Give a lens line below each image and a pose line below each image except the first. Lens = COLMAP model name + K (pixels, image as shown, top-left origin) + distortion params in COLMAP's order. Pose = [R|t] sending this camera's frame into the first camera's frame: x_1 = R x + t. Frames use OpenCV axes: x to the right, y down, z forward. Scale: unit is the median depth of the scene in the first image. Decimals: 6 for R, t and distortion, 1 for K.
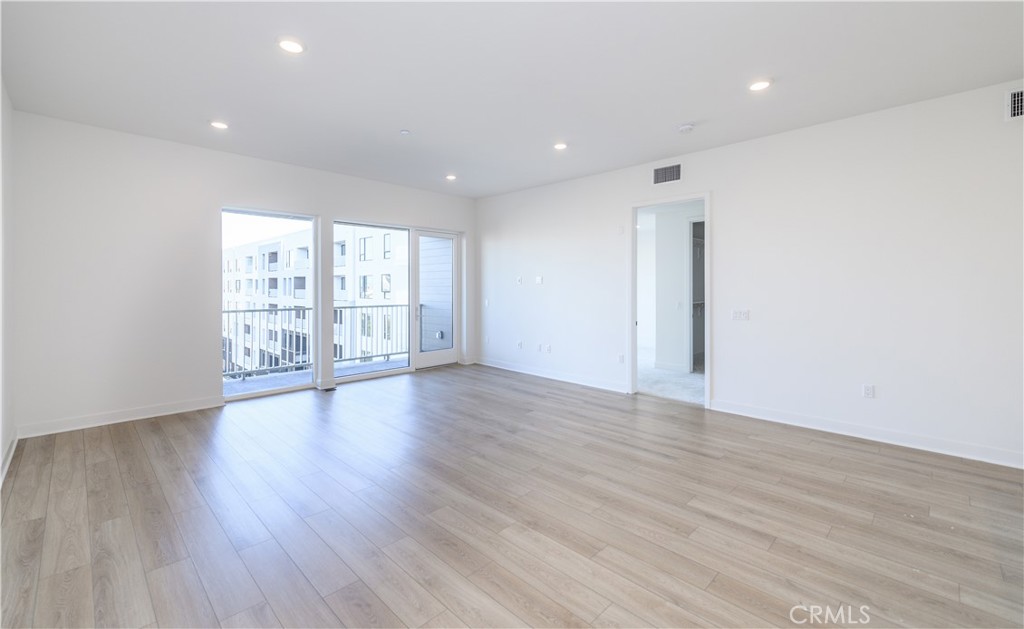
lens RADIAL K [[429.5, 0, 509.7], [0, 429.5, 288.1], [0, 0, 1]] dist [0.001558, 0.000031]
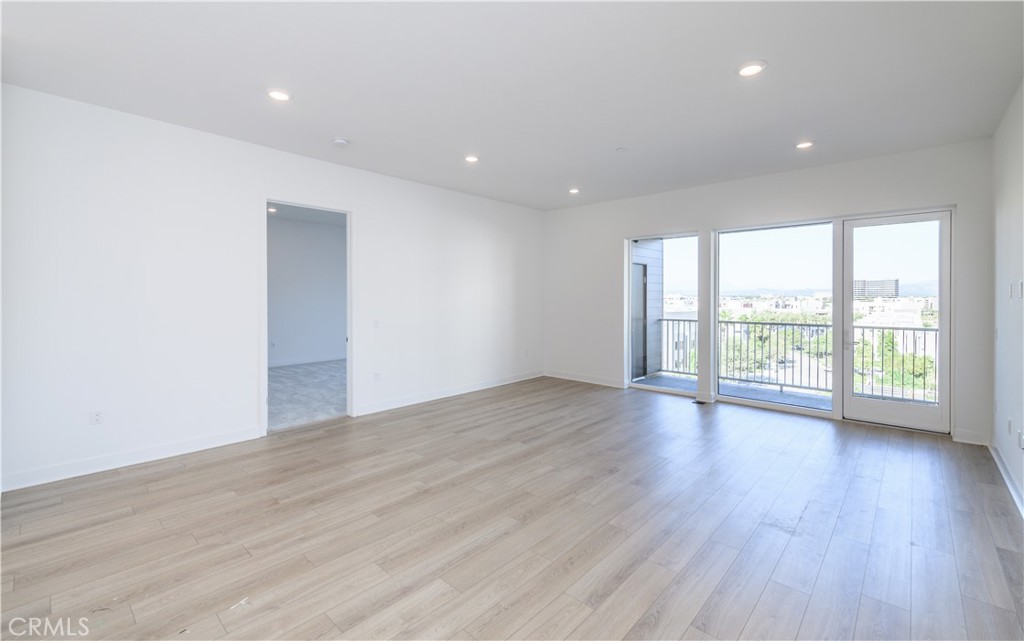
lens RADIAL K [[443.5, 0, 508.4], [0, 443.5, 299.6], [0, 0, 1]] dist [0.002714, -0.000274]
pose [[0.039197, 0.011684, -0.999163, 1.107835], [-0.010832, 0.999878, 0.011268, -0.015243], [0.999173, 0.010381, 0.039319, 0.987699]]
